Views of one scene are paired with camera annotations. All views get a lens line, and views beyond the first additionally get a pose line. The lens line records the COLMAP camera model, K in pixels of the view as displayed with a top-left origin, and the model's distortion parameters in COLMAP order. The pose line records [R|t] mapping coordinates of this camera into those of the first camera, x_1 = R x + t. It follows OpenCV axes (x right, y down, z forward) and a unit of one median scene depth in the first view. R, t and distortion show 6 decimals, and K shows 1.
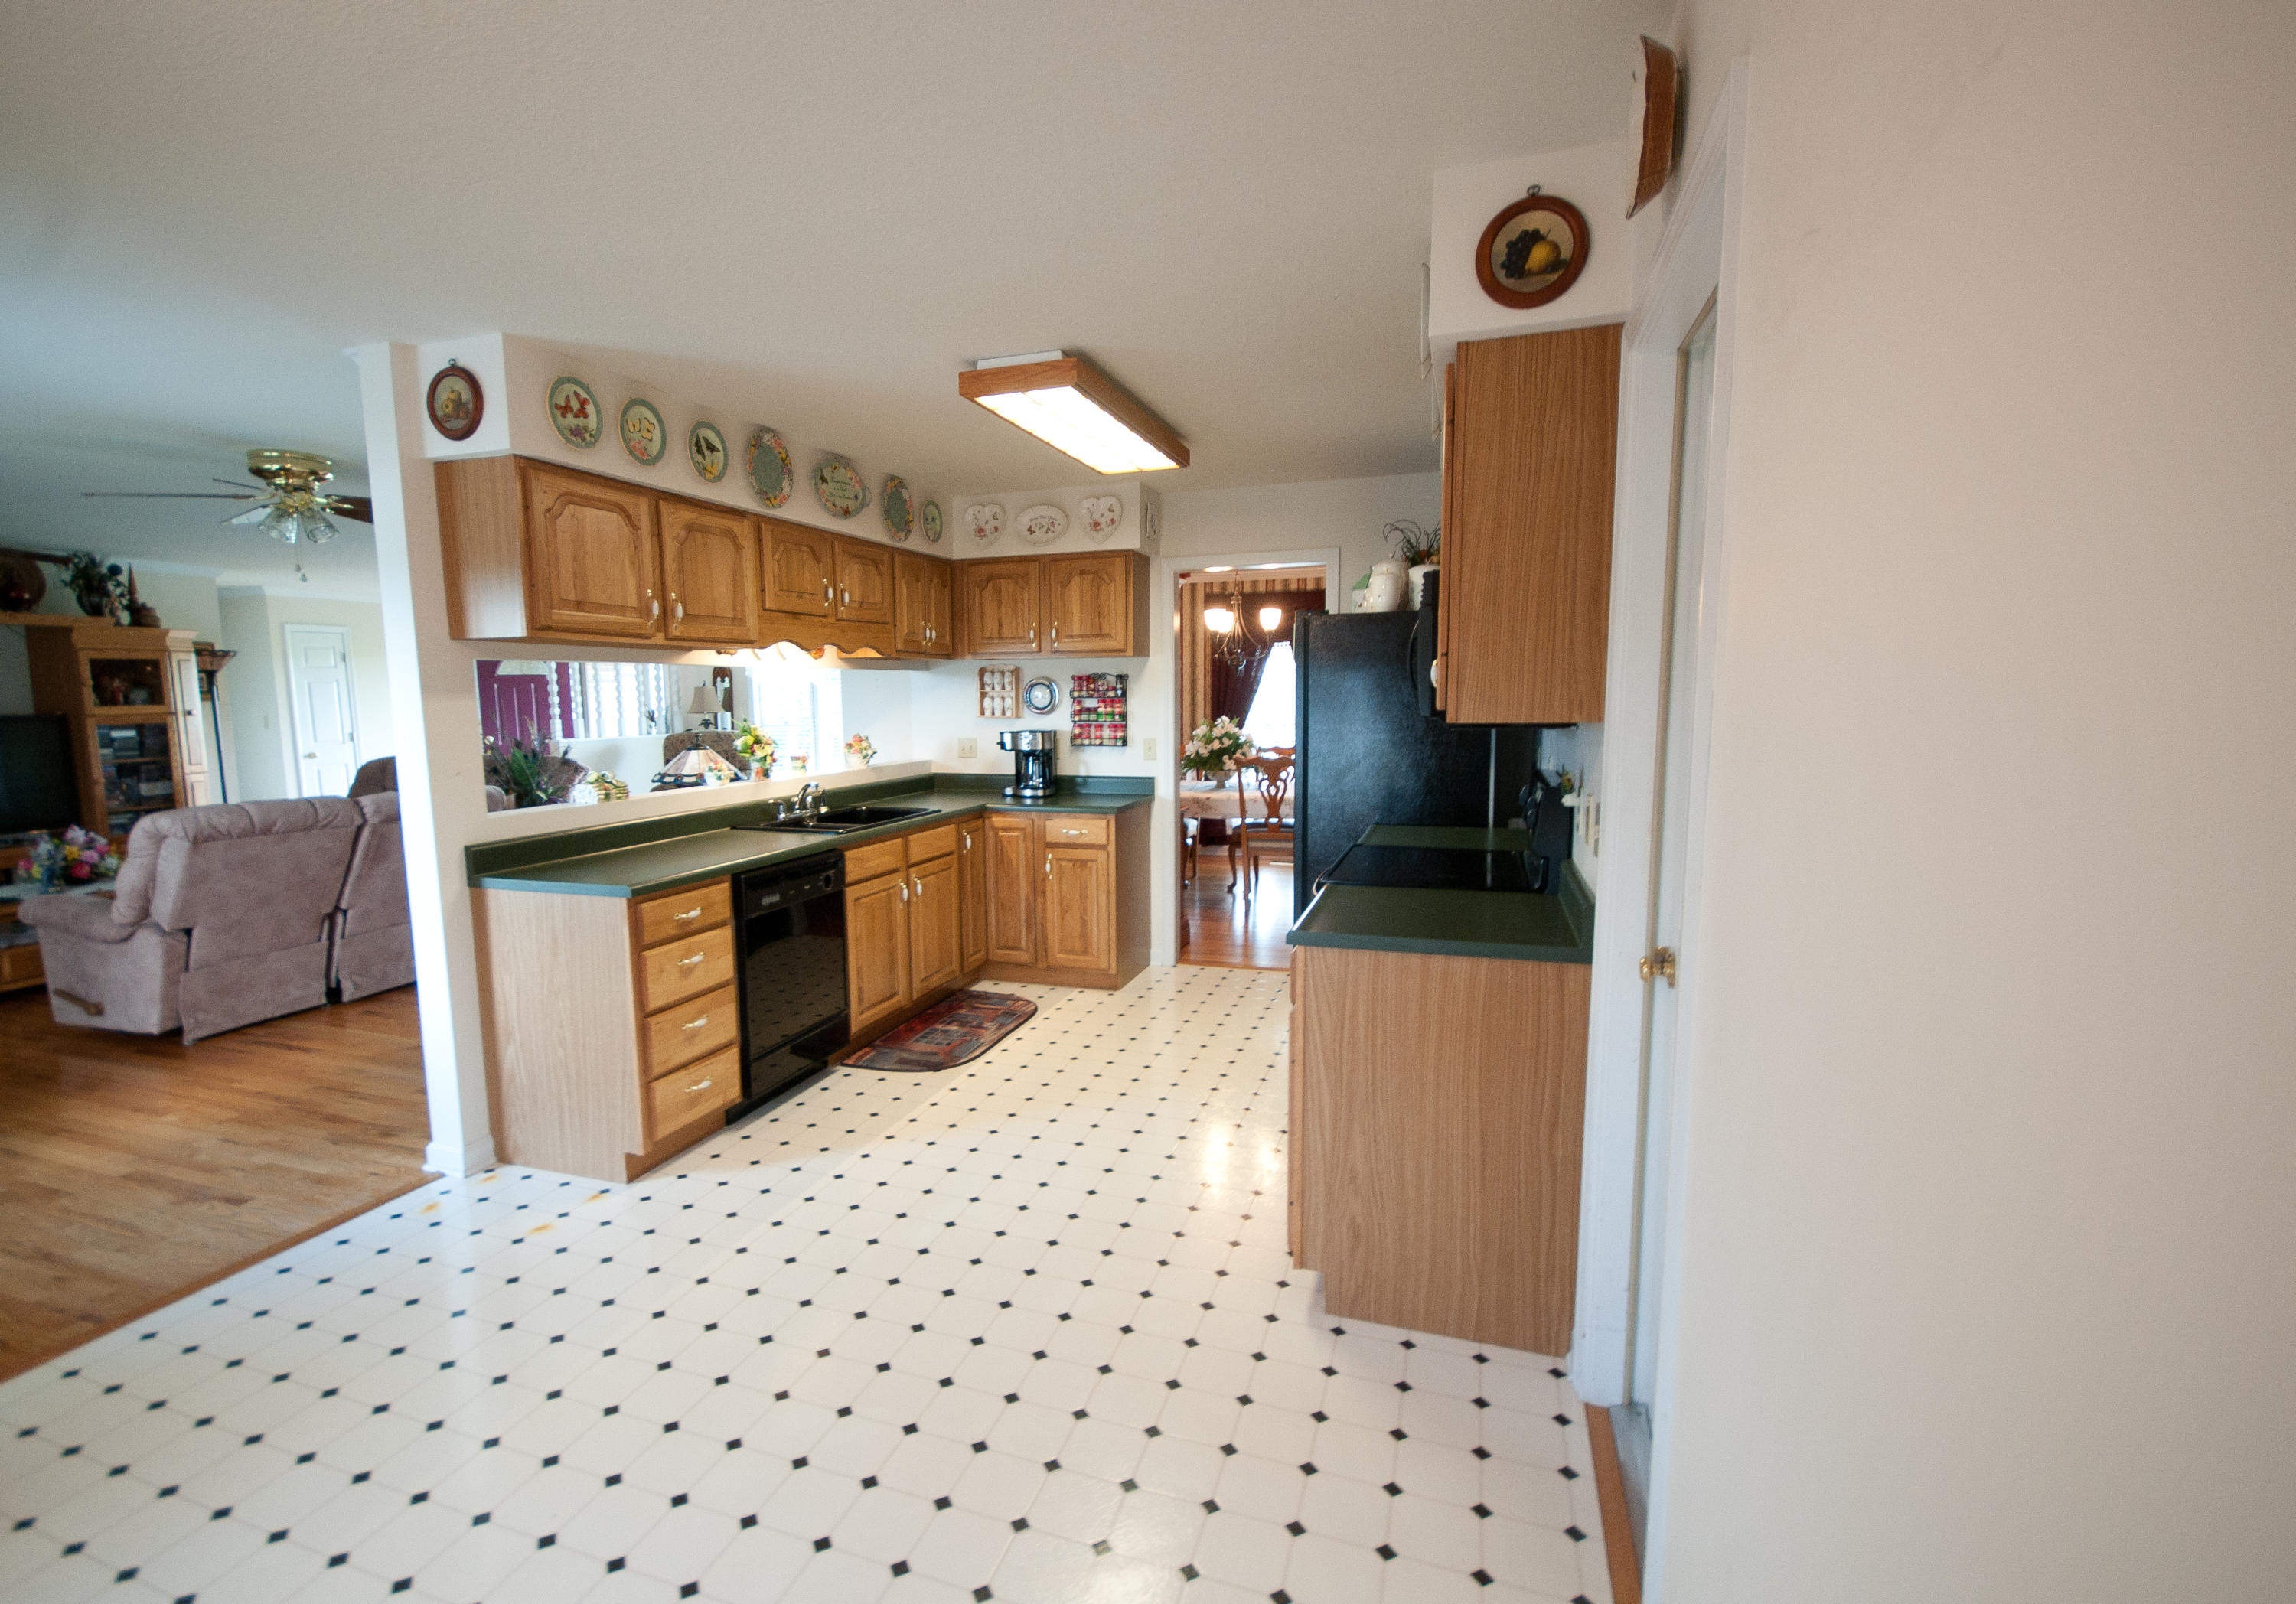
lens RADIAL K [[1063.8, 0, 1148.5], [0, 1063.8, 826.3], [0, 0, 1]] dist [-0.000294, -0.011392]
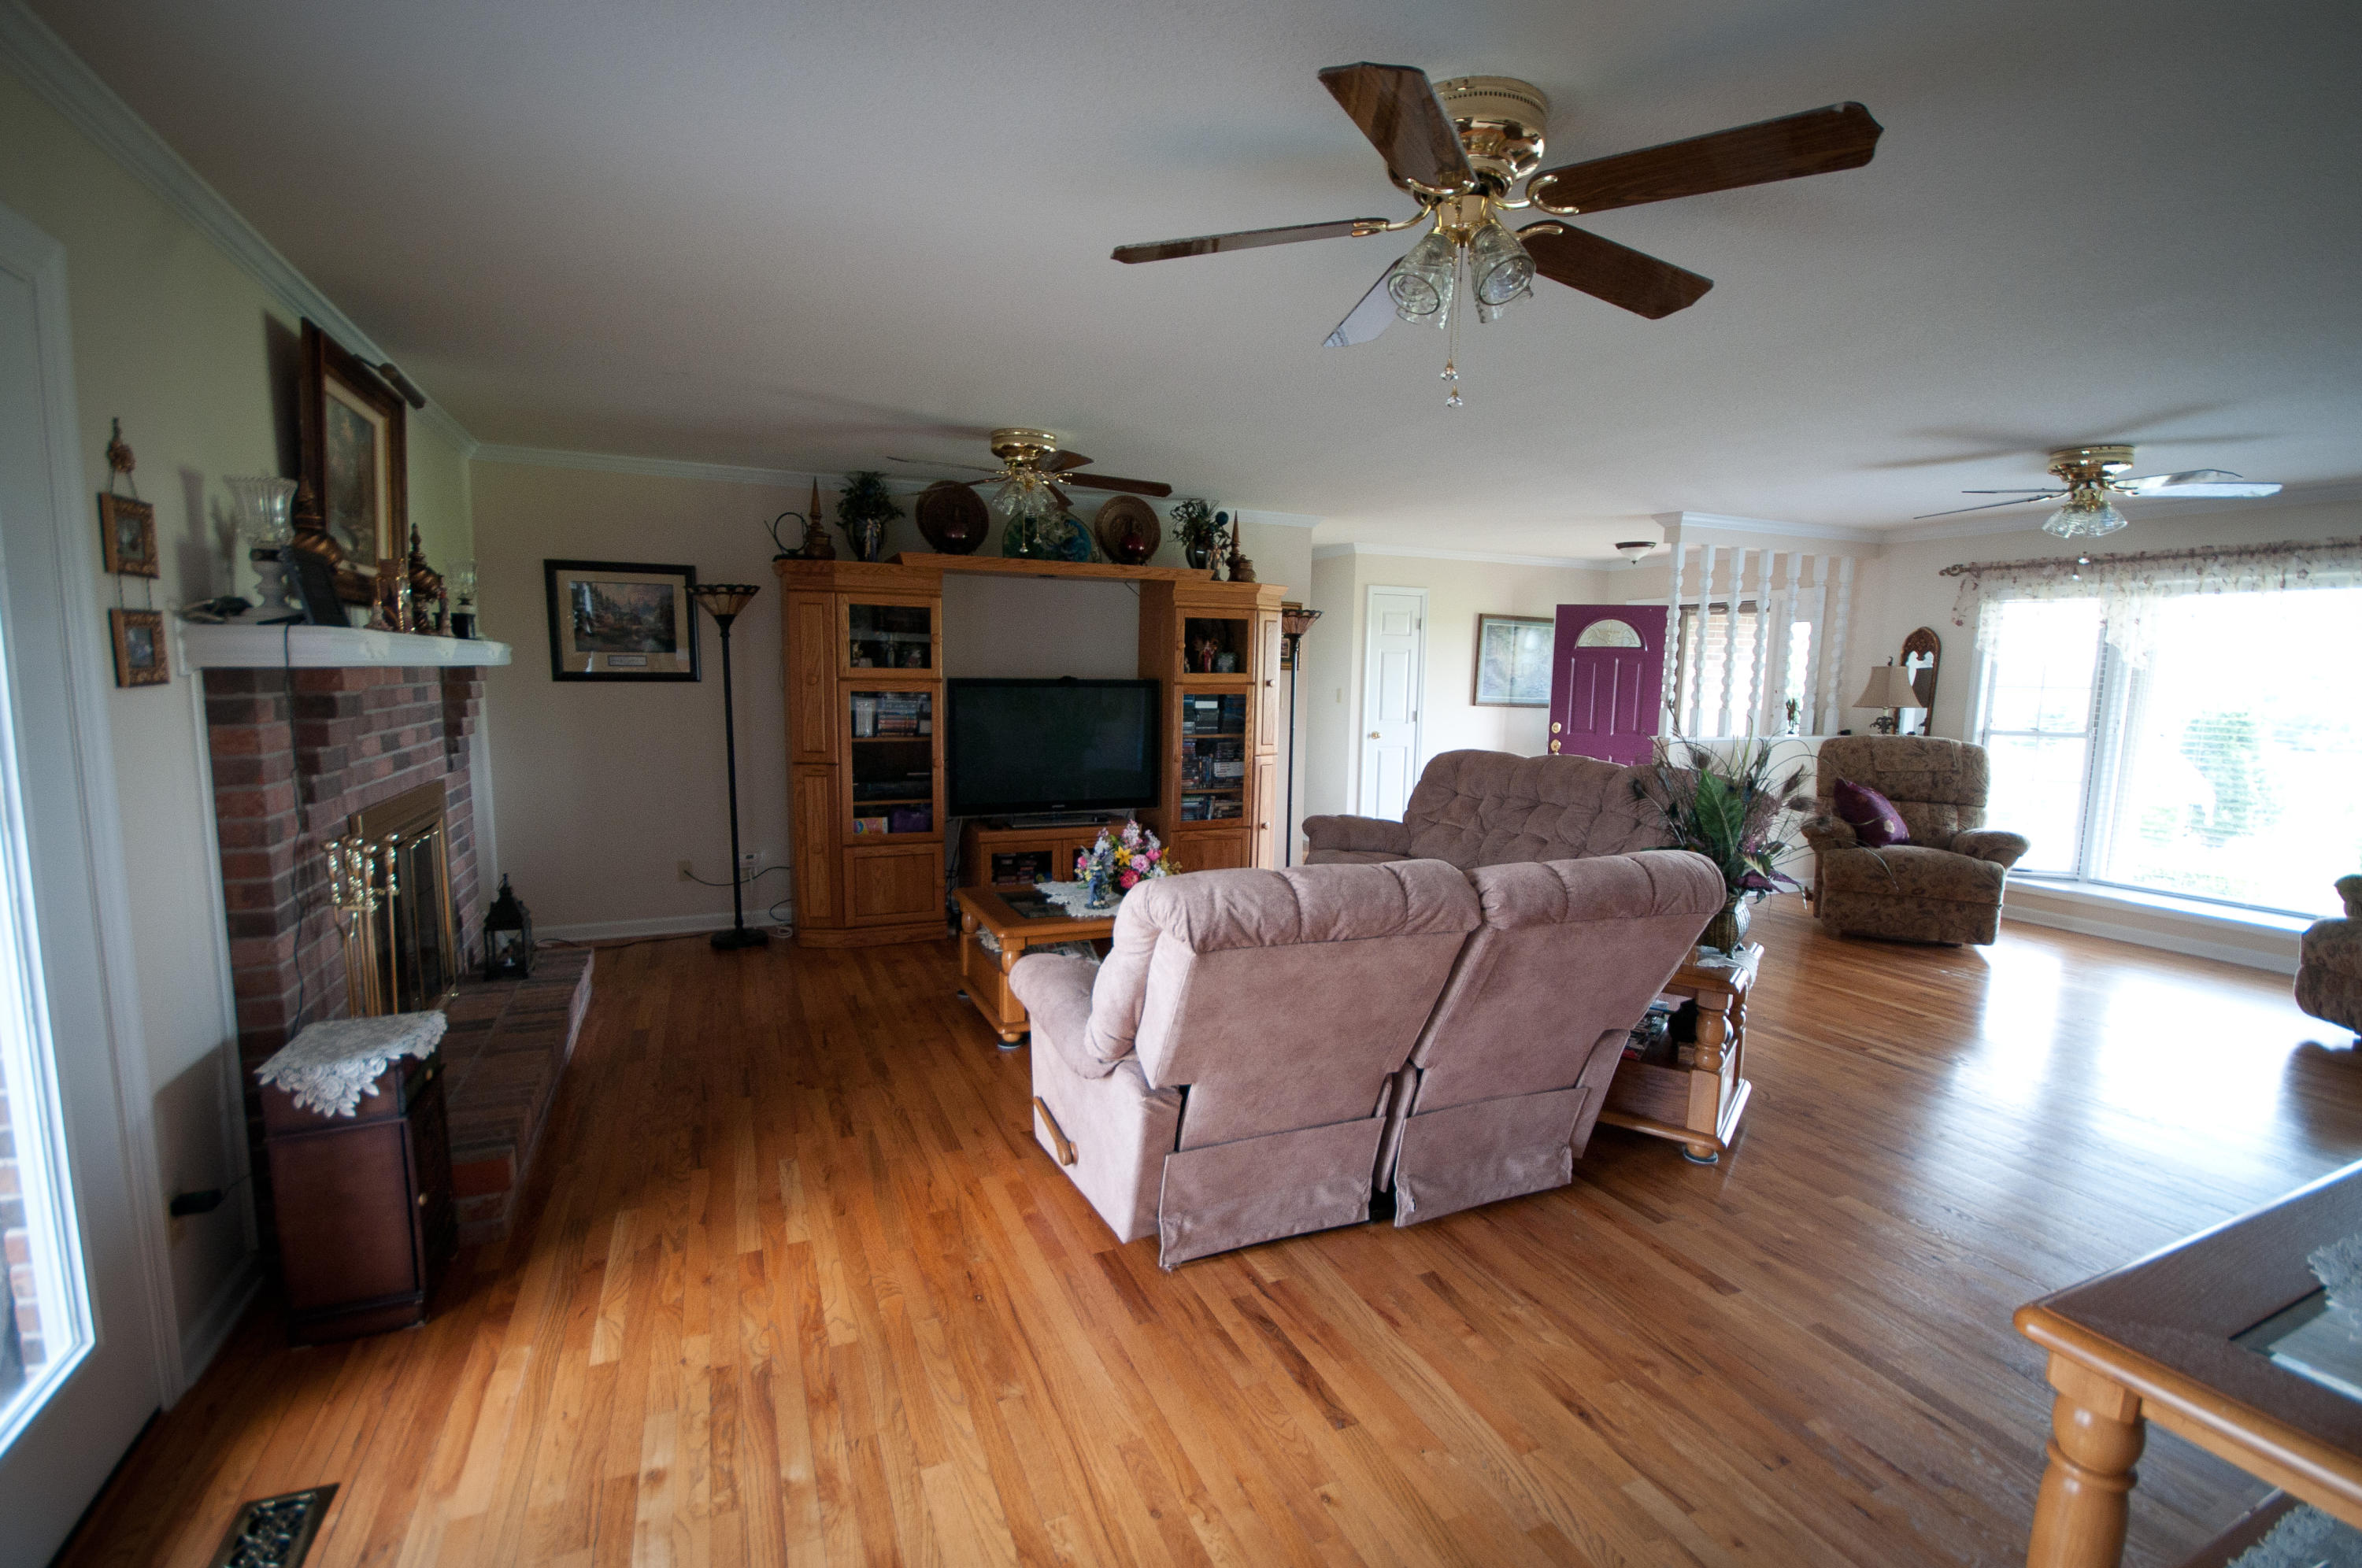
lens RADIAL K [[1035.1, 0, 1183.0], [0, 1035.1, 791.5], [0, 0, 1]] dist [0.003304, -0.000720]
pose [[0.667468, 0.106121, -0.737038, -0.361919], [-0.115773, 0.992546, 0.038065, -0.048790], [0.735584, 0.059922, 0.674778, 0.427734]]
